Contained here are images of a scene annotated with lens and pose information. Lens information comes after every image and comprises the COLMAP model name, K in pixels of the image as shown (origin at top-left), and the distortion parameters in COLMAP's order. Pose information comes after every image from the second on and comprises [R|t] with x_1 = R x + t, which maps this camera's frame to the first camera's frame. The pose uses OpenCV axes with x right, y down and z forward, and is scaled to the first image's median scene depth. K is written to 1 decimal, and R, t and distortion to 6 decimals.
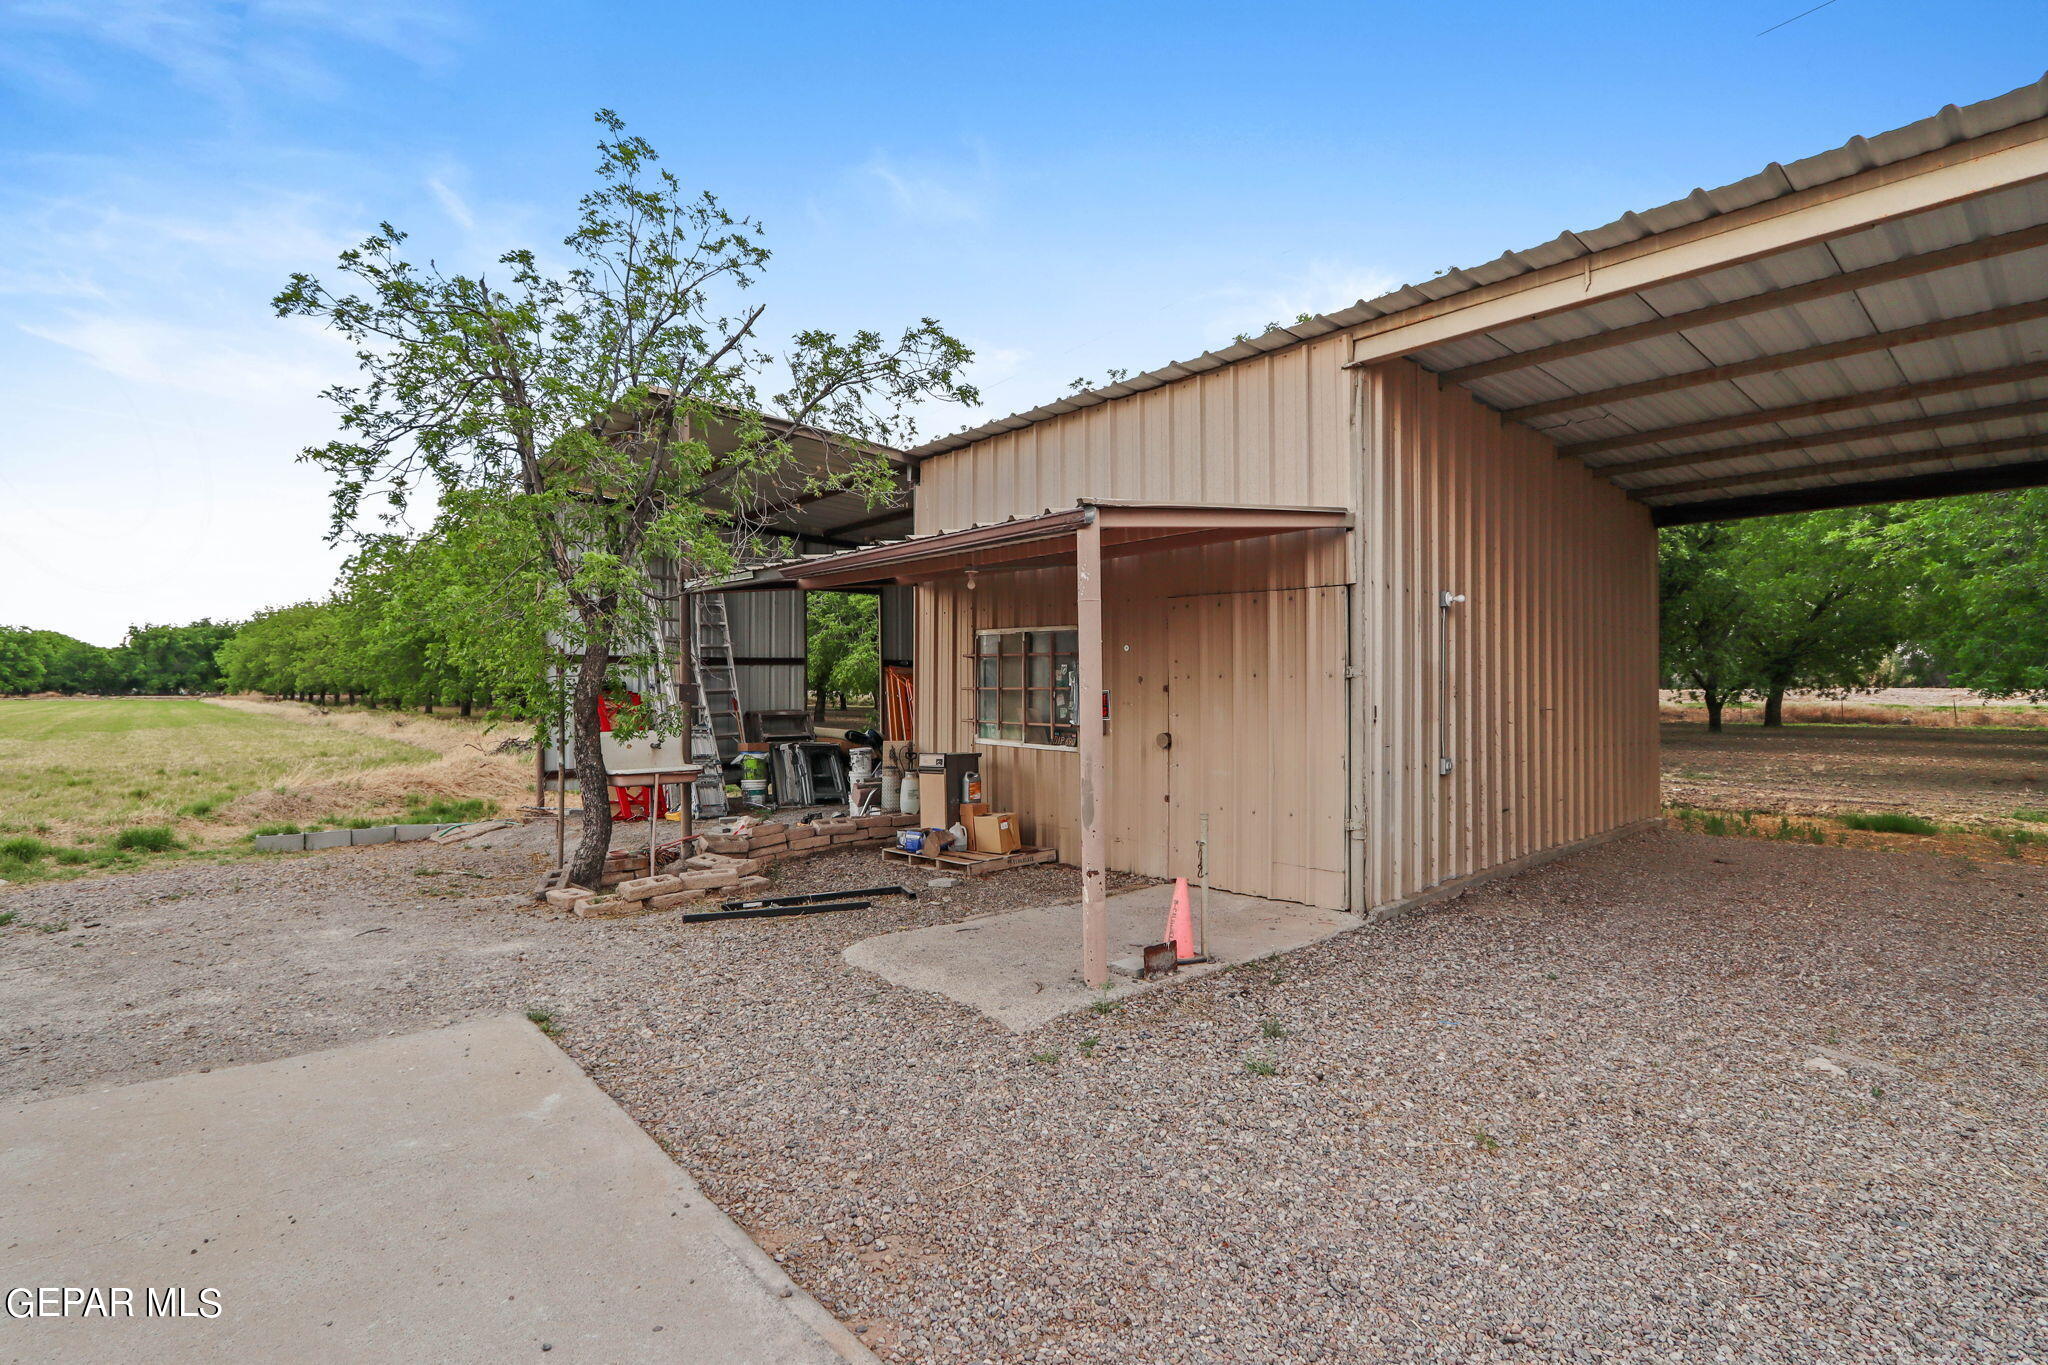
lens RADIAL K [[1011.0, 0, 1037.3], [0, 1011.0, 680.8], [0, 0, 1]] dist [-0.013973, 0.000788]
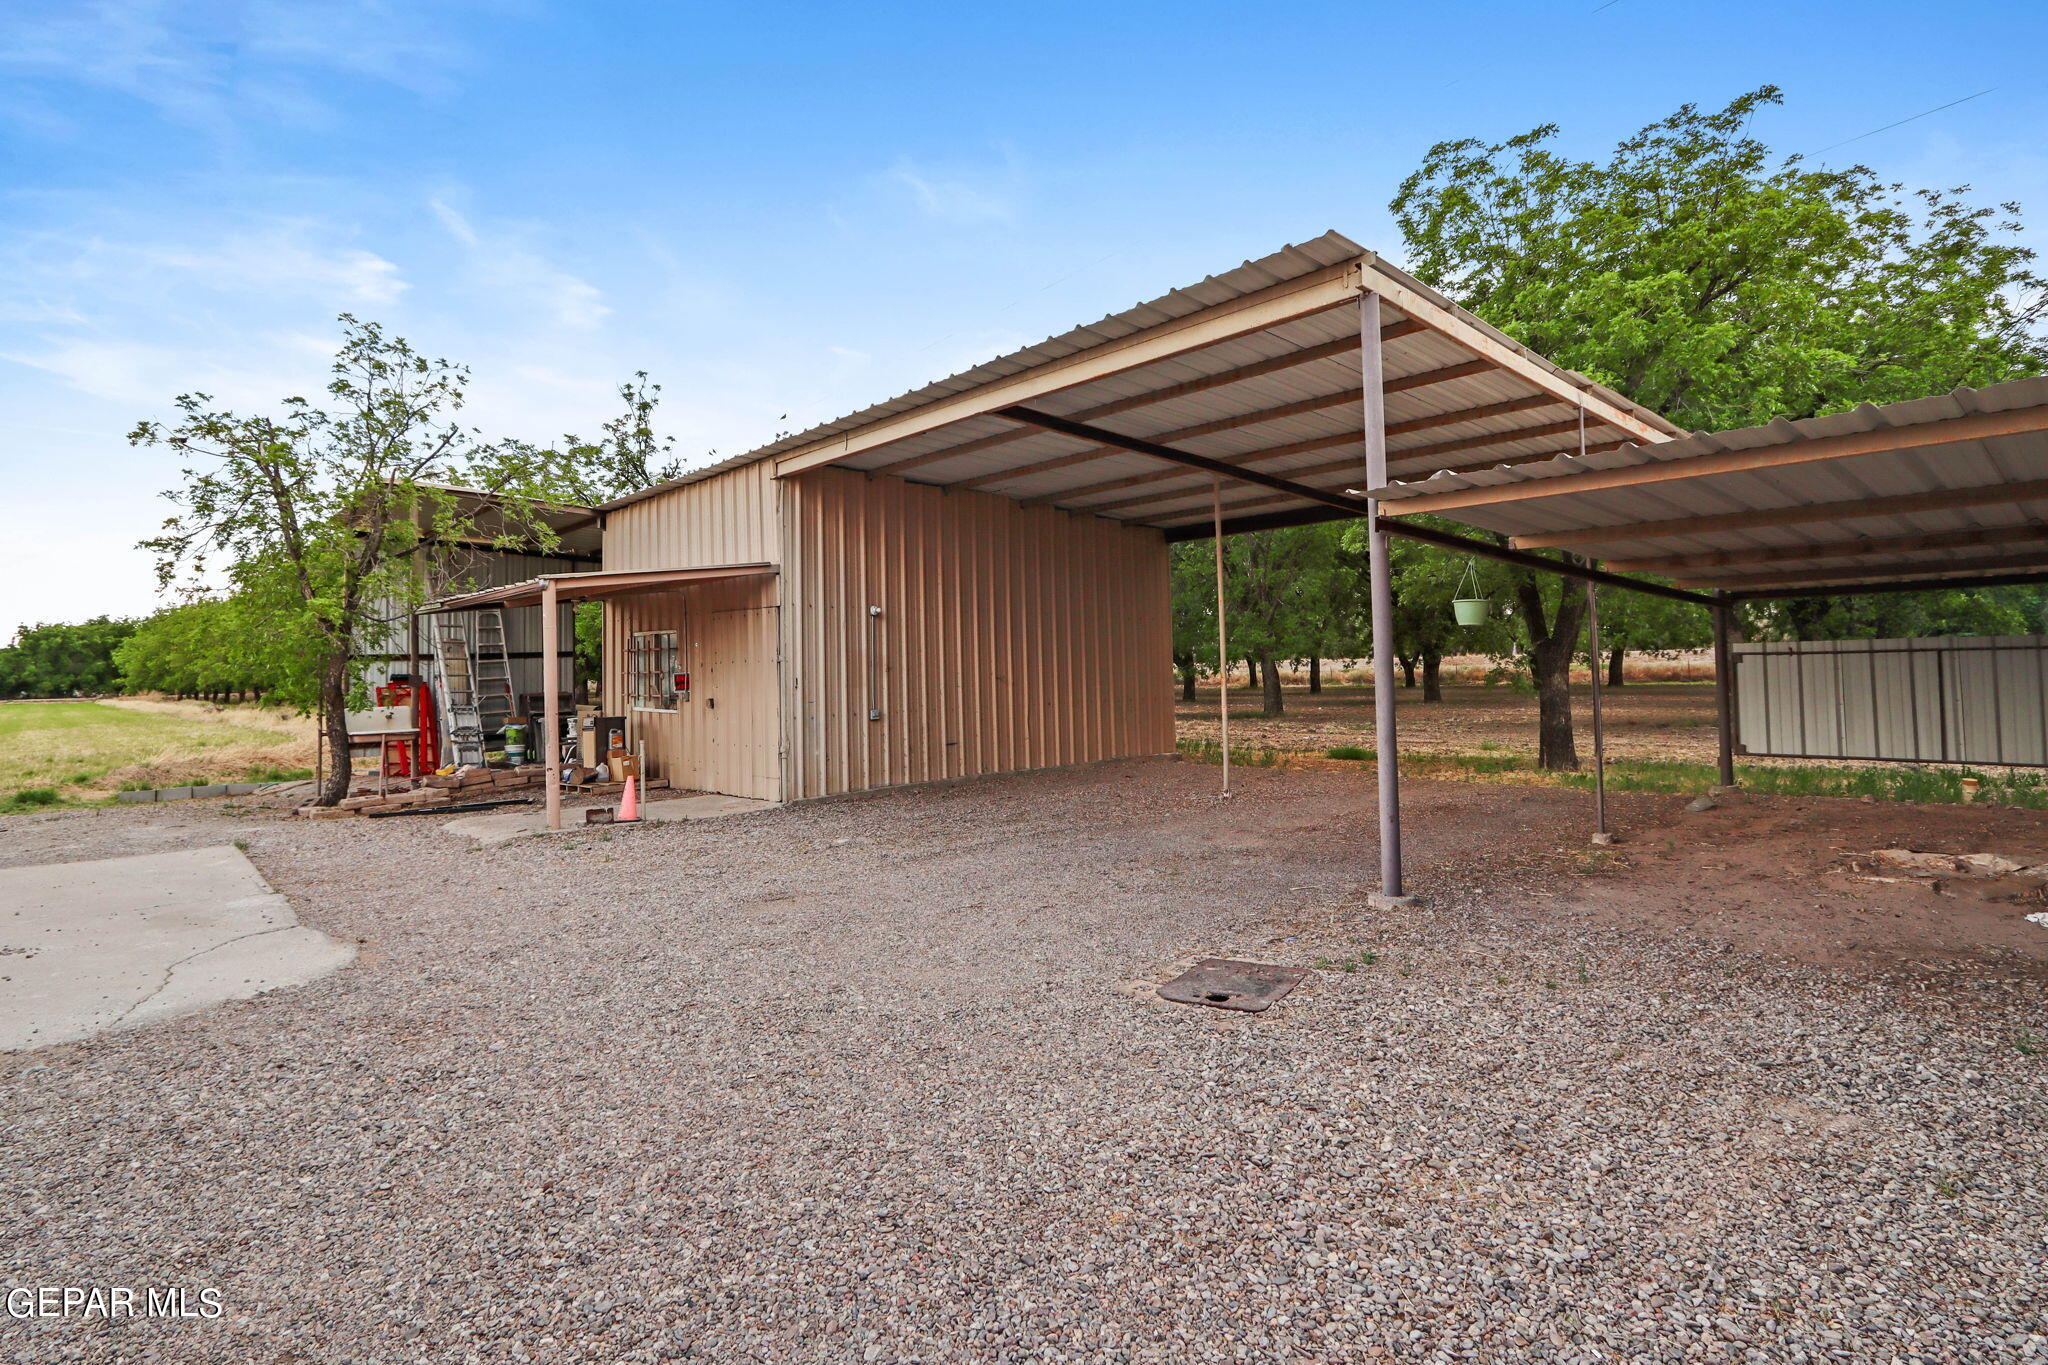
lens RADIAL K [[1039.4, 0, 1024.2], [0, 1039.4, 615.8], [0, 0, 1]] dist [-0.000924, -0.000951]
pose [[0.999155, -0.024110, 0.033298, 0.416421], [0.025461, 0.998845, -0.040747, 0.001003], [-0.032277, 0.041560, 0.998614, -0.470311]]
